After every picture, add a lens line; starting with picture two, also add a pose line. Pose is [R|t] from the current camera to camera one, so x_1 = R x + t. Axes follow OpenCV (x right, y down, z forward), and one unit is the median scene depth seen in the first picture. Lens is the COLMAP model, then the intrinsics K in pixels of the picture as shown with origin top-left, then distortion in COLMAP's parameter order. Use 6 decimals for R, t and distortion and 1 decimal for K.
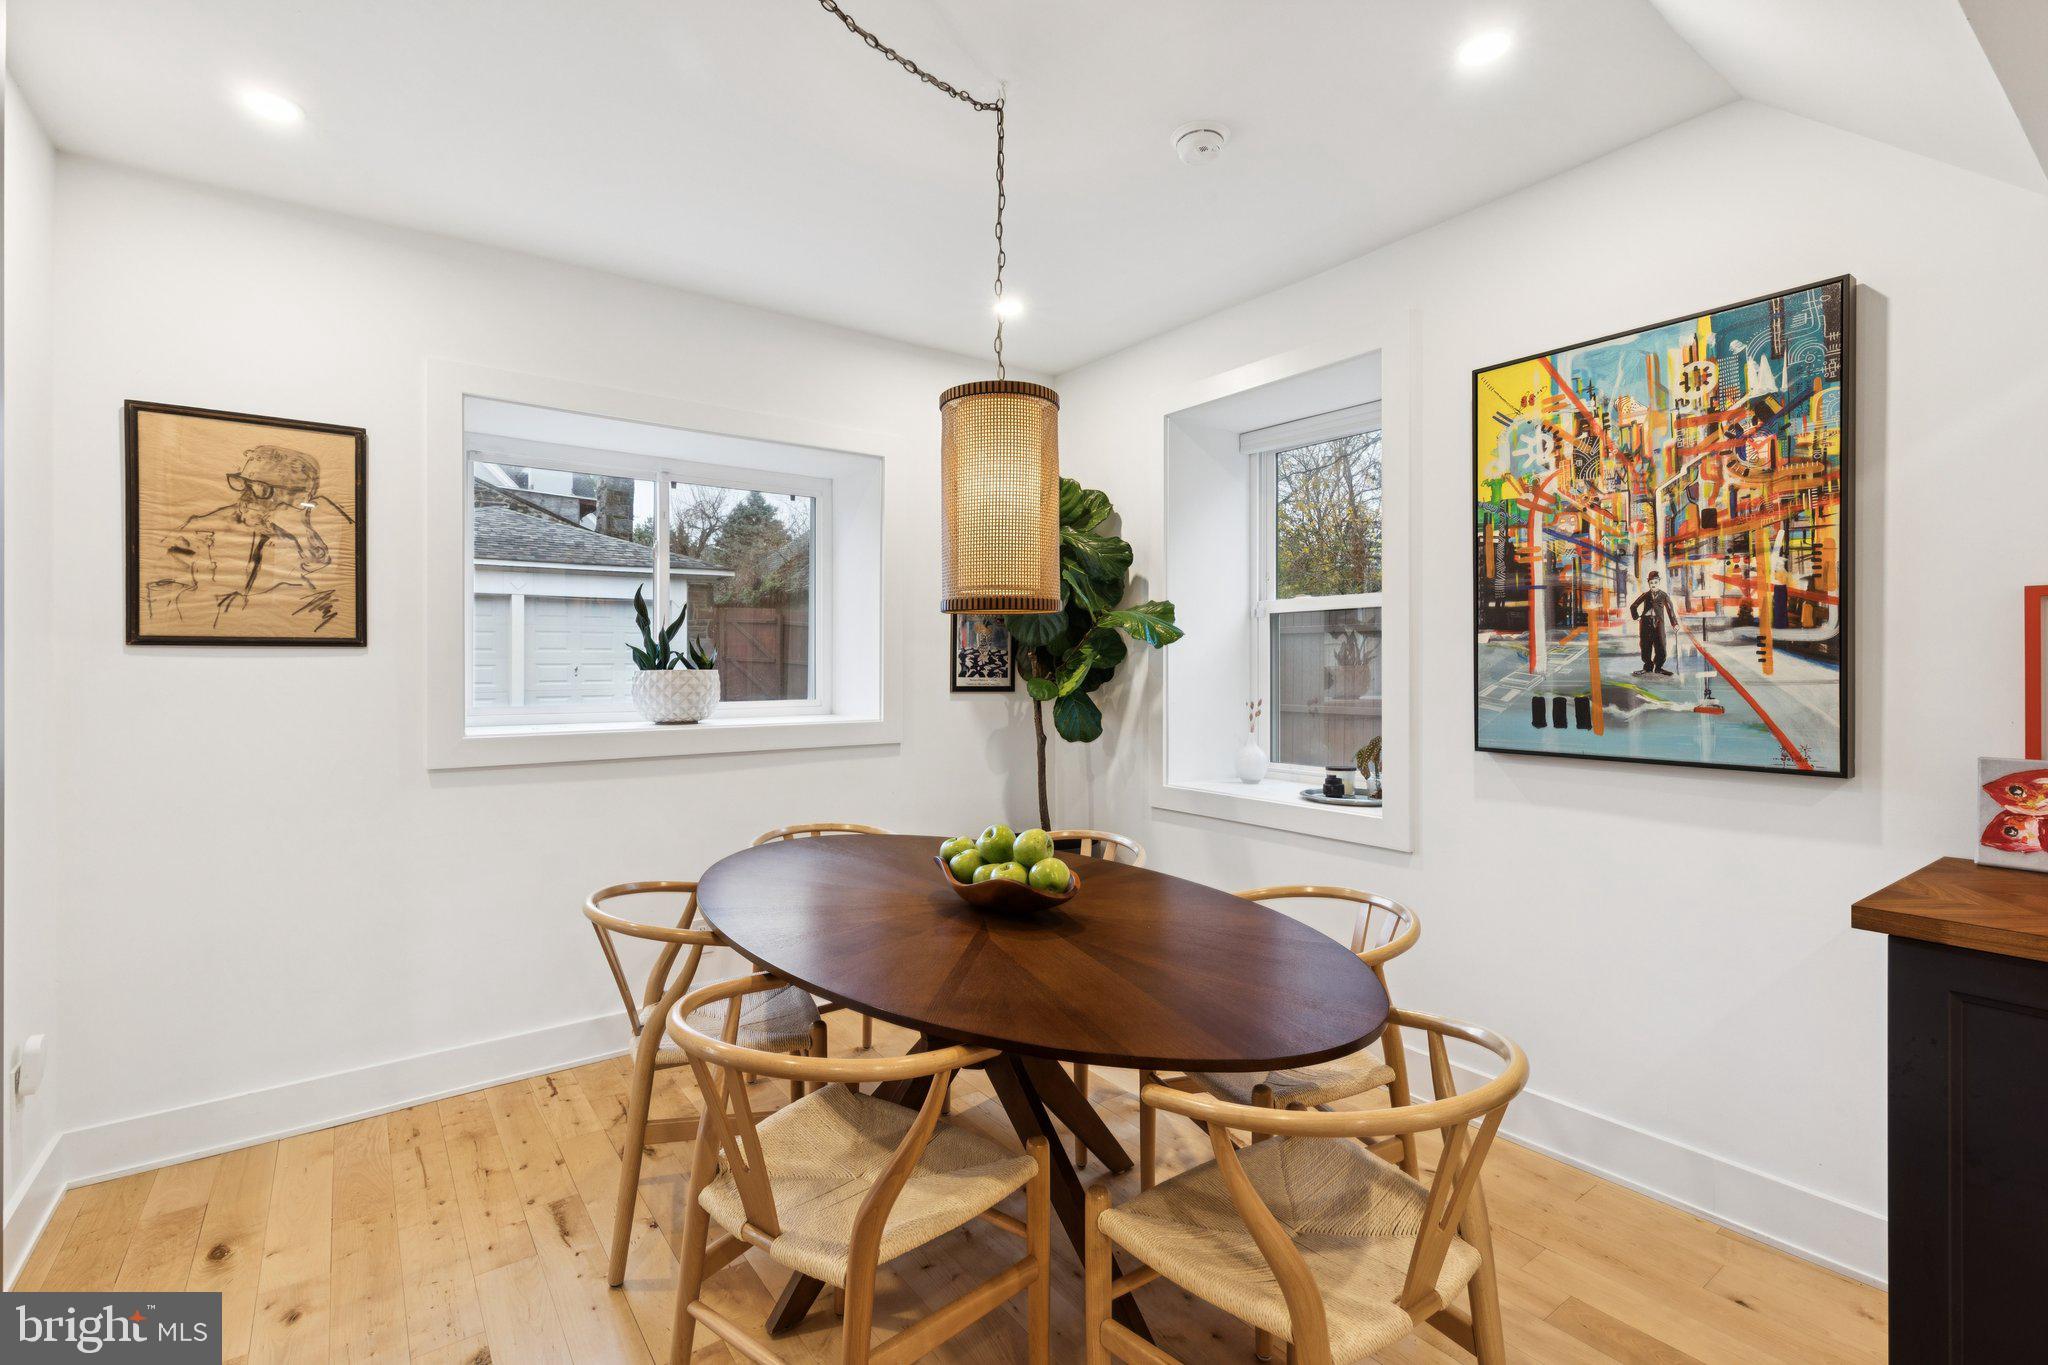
lens RADIAL K [[943.5, 0, 1027.9], [0, 943.5, 674.6], [0, 0, 1]] dist [0.011374, -0.000909]
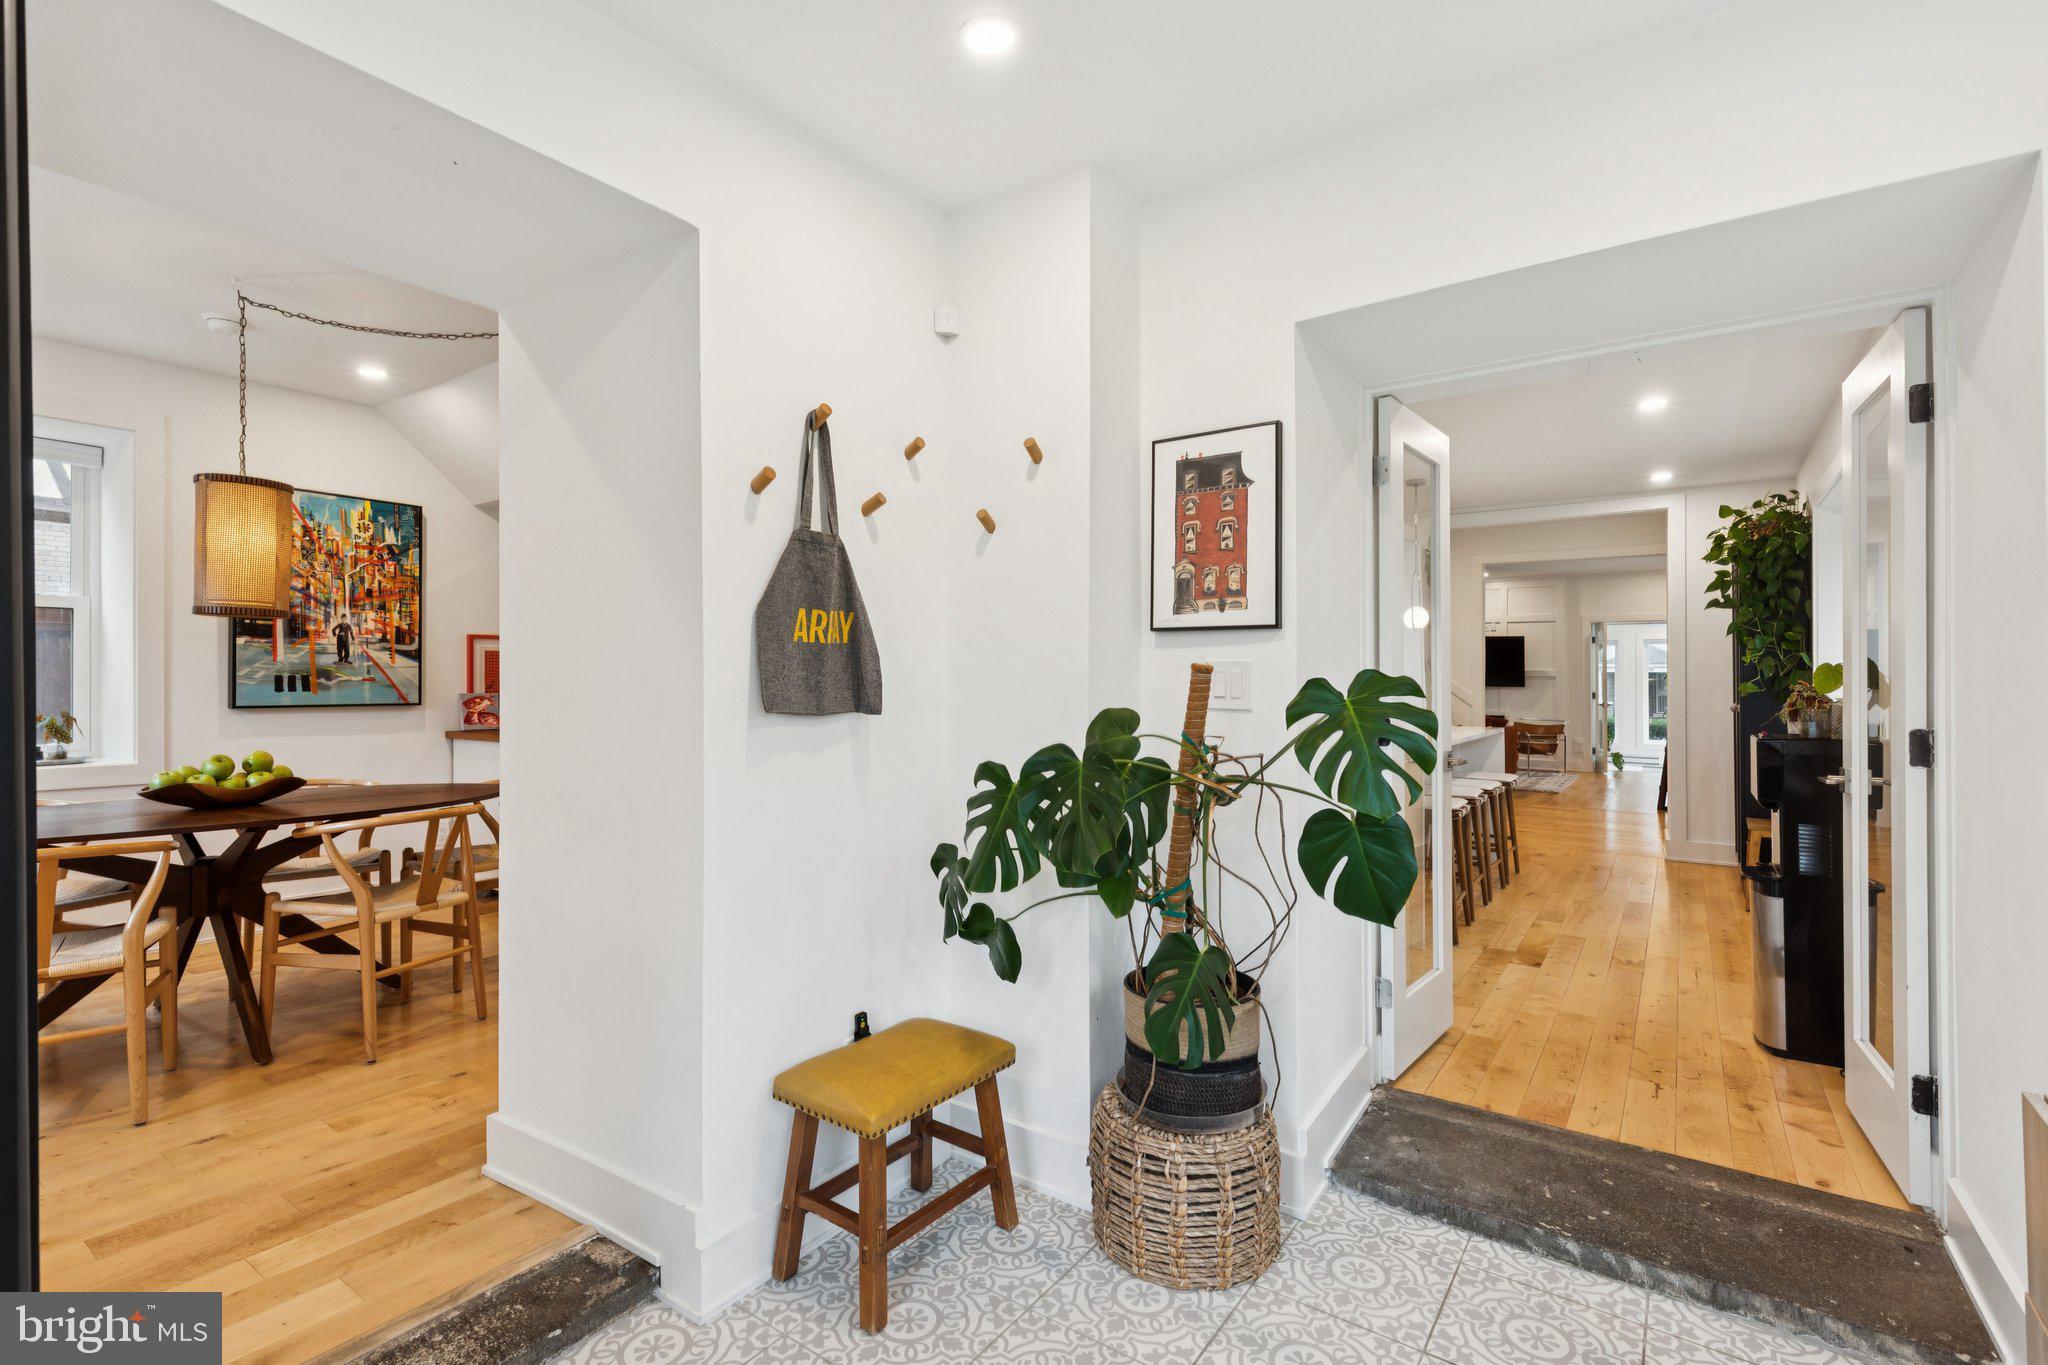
lens RADIAL K [[943.5, 0, 1028.4], [0, 943.5, 679.4], [0, 0, 1]] dist [0.011374, -0.000909]
pose [[-0.330396, 0.001025, 0.943842, -1.826956], [0.004945, 0.999988, 0.000645, 0.041768], [-0.943829, 0.004880, -0.330397, 0.276620]]
